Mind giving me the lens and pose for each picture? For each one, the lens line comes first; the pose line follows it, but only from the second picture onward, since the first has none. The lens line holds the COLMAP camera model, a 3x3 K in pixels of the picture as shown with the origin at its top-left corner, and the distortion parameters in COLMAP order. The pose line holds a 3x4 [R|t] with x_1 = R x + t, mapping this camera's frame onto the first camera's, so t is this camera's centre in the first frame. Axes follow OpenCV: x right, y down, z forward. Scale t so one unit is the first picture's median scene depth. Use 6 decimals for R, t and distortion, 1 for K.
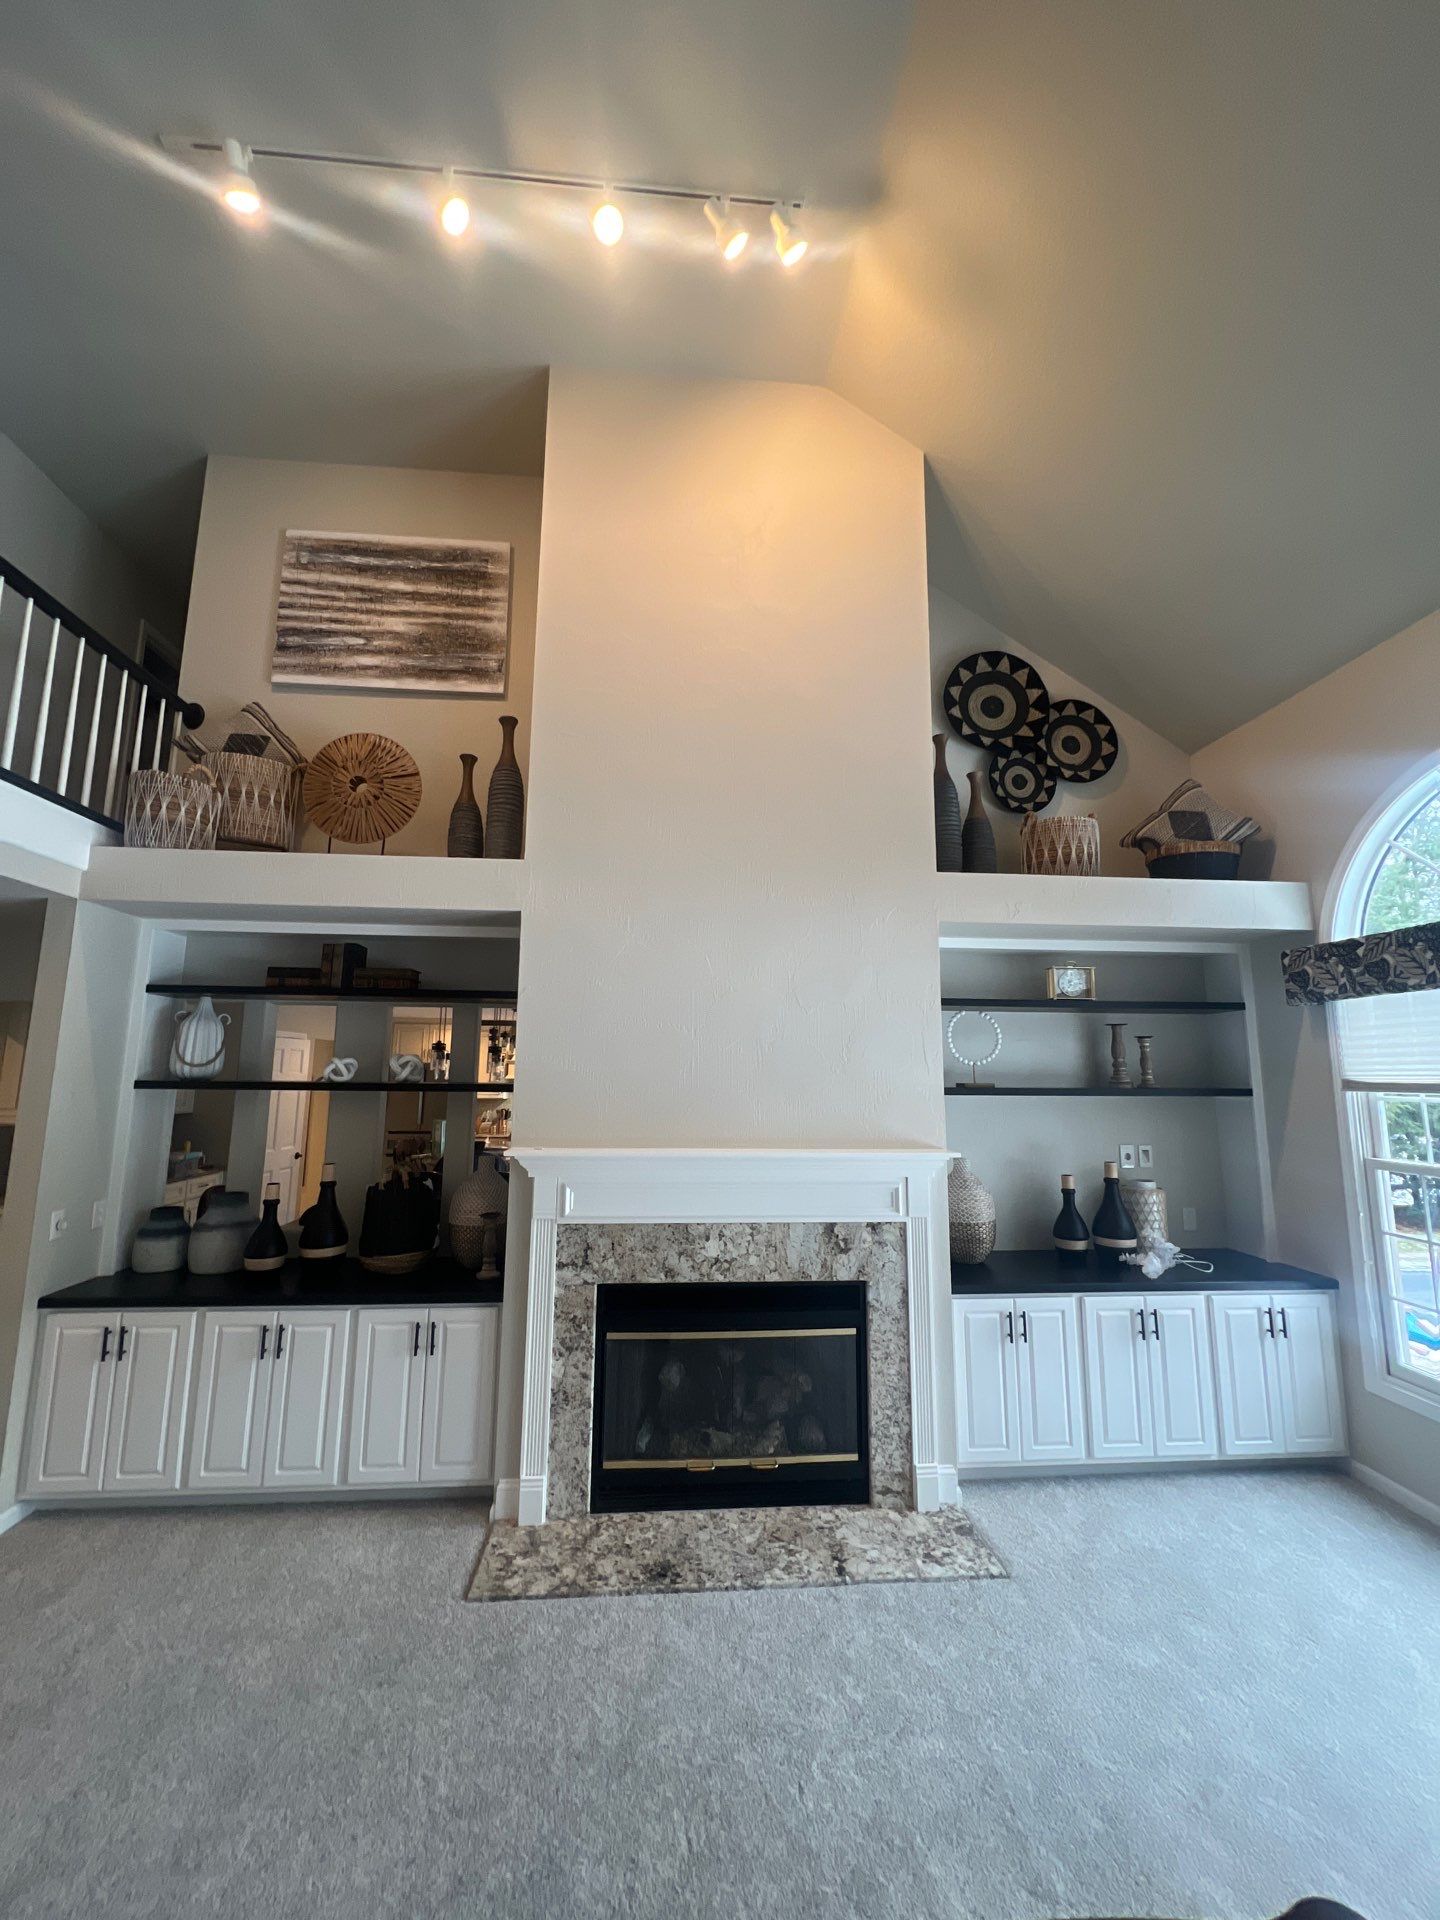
lens RADIAL K [[765.9, 0, 720.2], [0, 765.9, 960.3], [0, 0, 1]] dist [-0.001833, 0.000249]
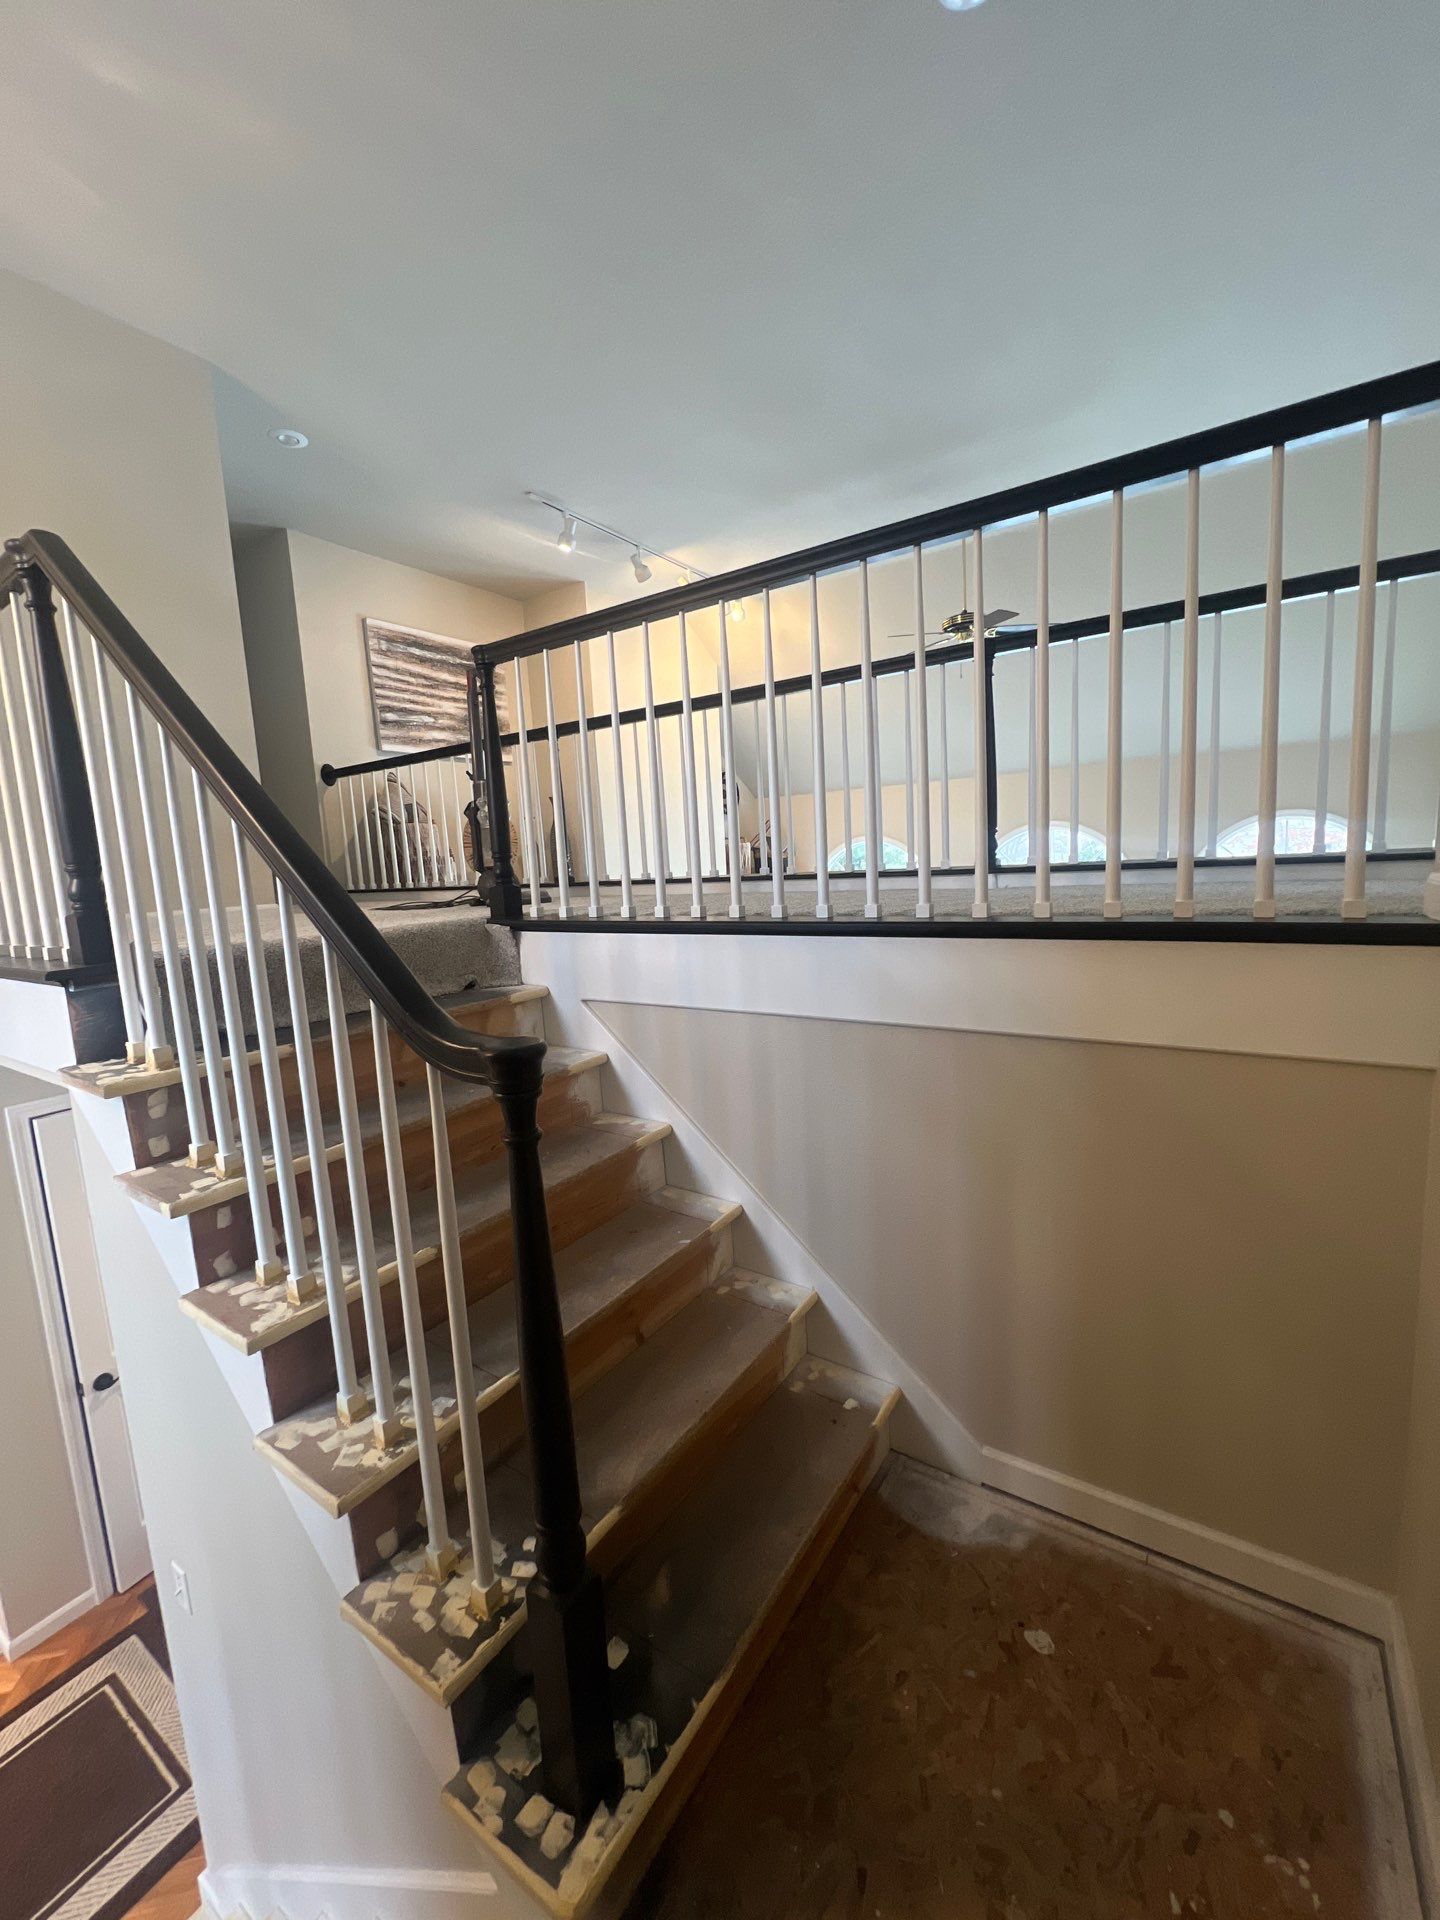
lens RADIAL K [[765.9, 0, 715.7], [0, 765.9, 955.2], [0, 0, 1]] dist [-0.001833, 0.000249]
pose [[0.626332, -0.140617, 0.766770, -1.599833], [-0.058101, 0.972441, 0.225794, -0.431049], [-0.777389, -0.185972, 0.600900, -0.406973]]
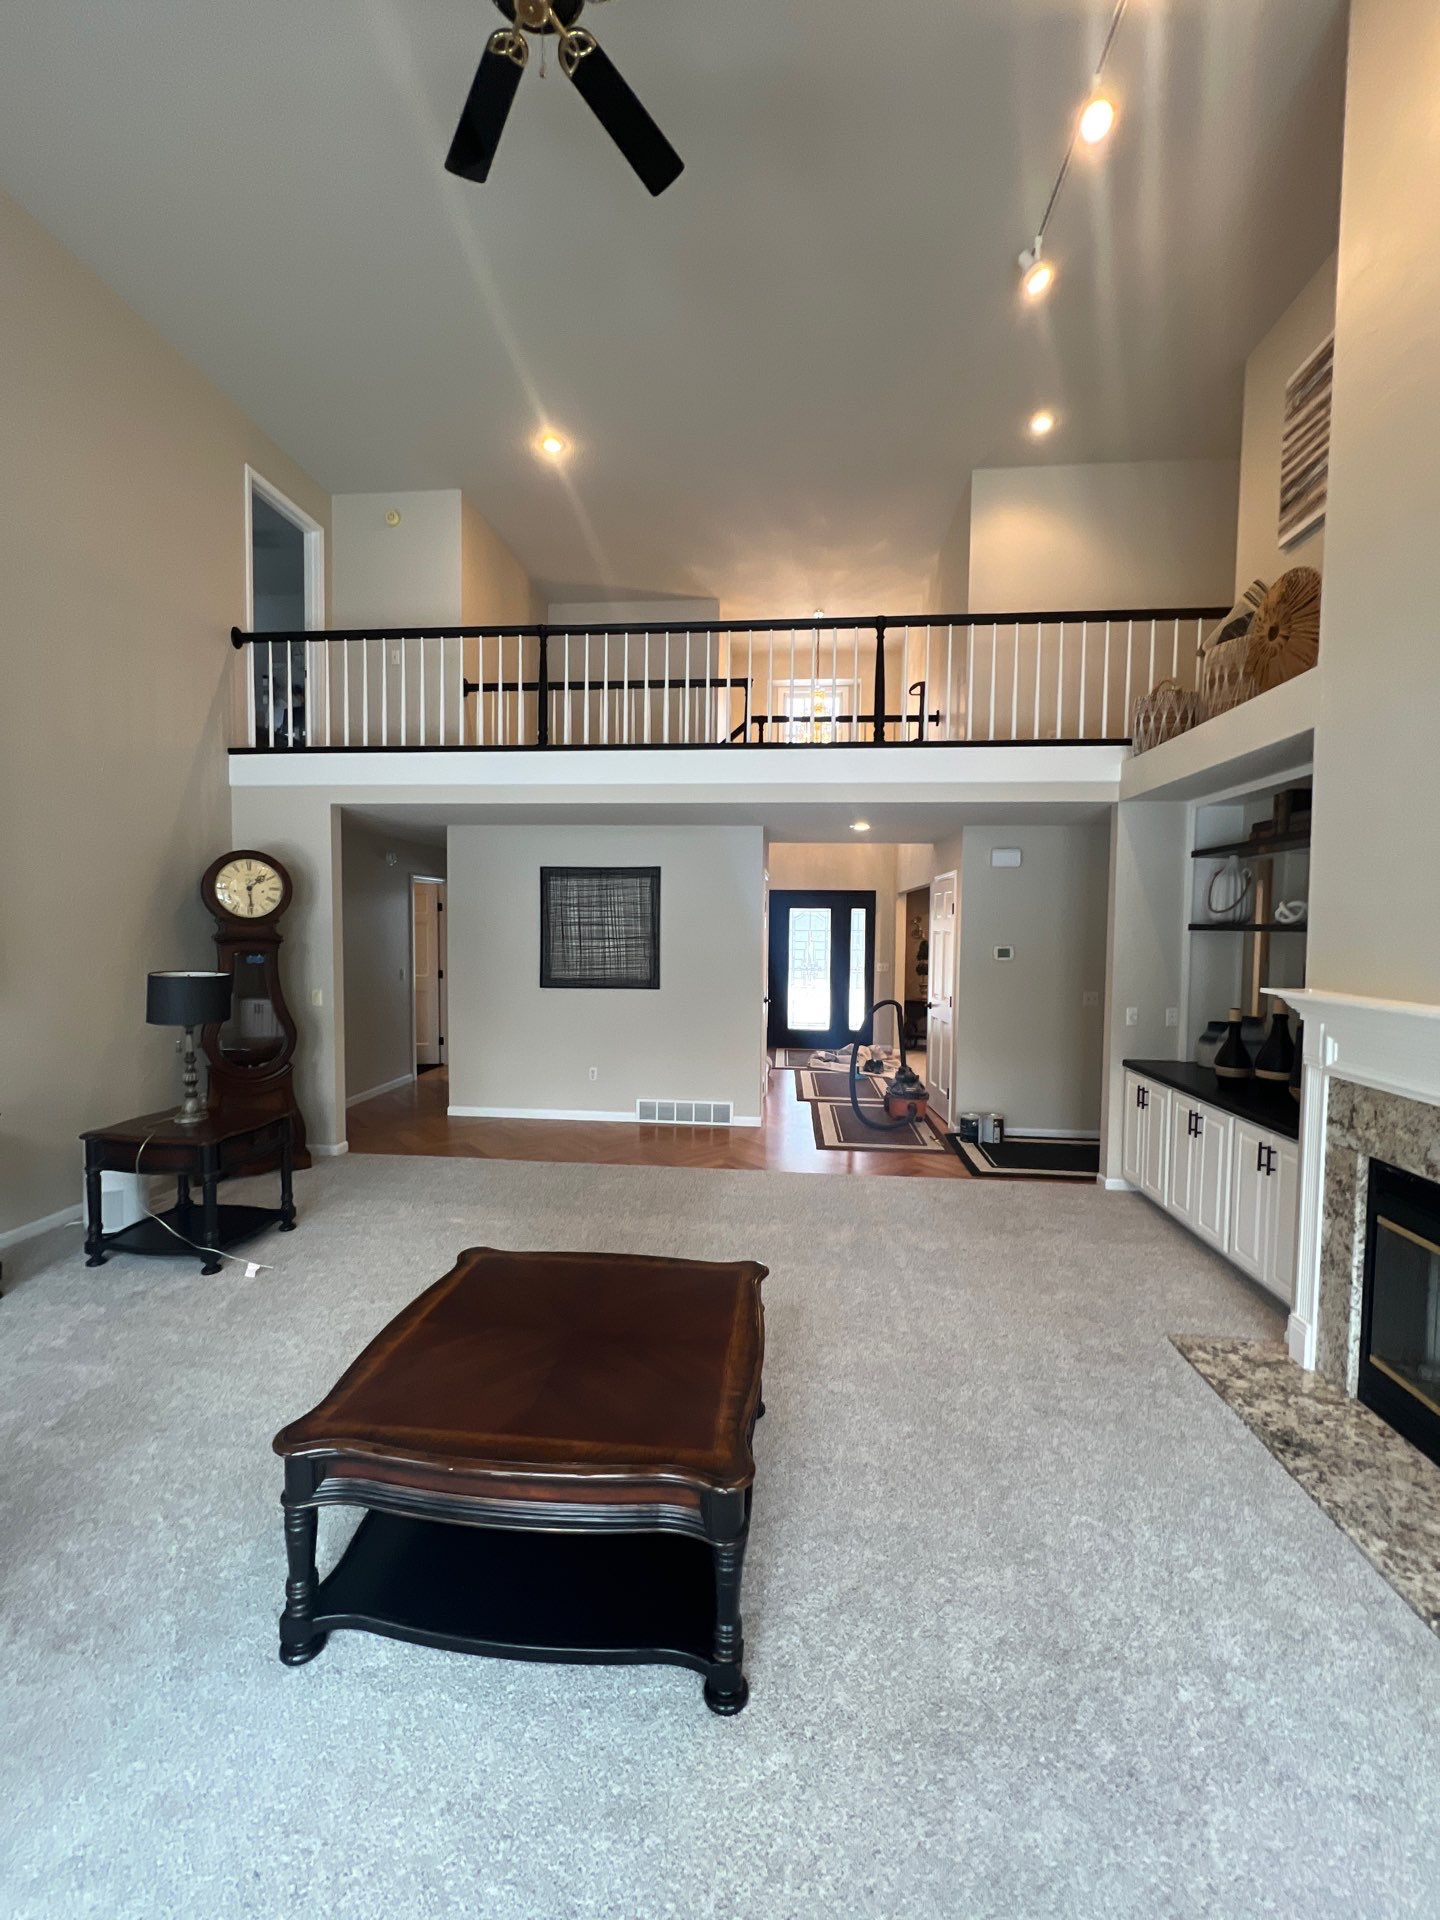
lens RADIAL K [[765.9, 0, 719.0], [0, 765.9, 961.0], [0, 0, 1]] dist [-0.001833, 0.000249]
pose [[-0.178370, 0.036003, -0.983305, 0.736484], [0.134475, 0.990846, 0.011885, 0.099034], [0.974731, -0.130110, -0.181578, 0.455071]]
